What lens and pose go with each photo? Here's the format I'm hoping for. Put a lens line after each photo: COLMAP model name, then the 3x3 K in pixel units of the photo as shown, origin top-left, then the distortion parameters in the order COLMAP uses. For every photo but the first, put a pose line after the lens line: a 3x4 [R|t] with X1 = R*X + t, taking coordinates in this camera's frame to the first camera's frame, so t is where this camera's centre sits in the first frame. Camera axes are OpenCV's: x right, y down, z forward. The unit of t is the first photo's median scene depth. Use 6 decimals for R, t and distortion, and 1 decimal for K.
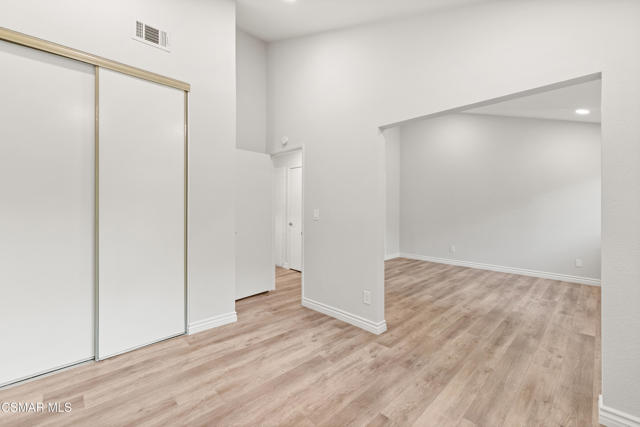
lens RADIAL K [[270.0, 0, 322.8], [0, 270.0, 210.1], [0, 0, 1]] dist [-0.001591, 0.000147]
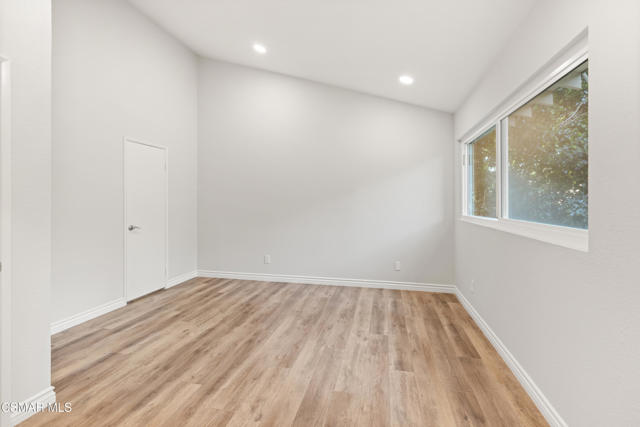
lens RADIAL K [[270.0, 0, 323.3], [0, 270.0, 208.0], [0, 0, 1]] dist [-0.001591, 0.000147]
pose [[0.841109, -0.018401, 0.540552, 0.342661], [0.012885, 0.999819, 0.013985, -0.005144], [-0.540712, -0.004798, 0.841194, 0.483099]]
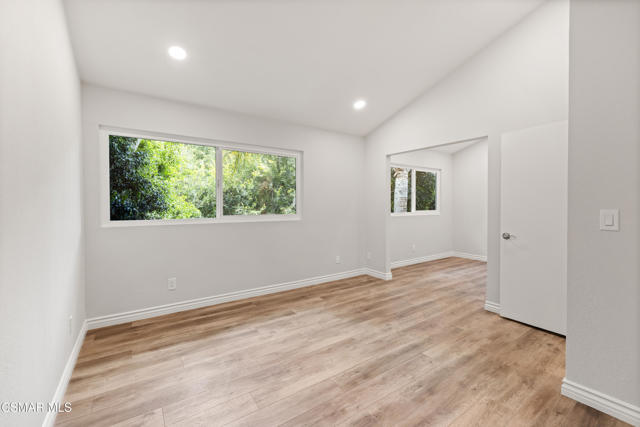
lens RADIAL K [[270.0, 0, 321.0], [0, 270.0, 210.7], [0, 0, 1]] dist [-0.001591, 0.000147]
pose [[-0.986315, -0.004531, 0.164810, 0.542287], [0.000748, 0.999489, 0.031953, -0.012559], [-0.164870, 0.031638, -0.985808, 1.644145]]
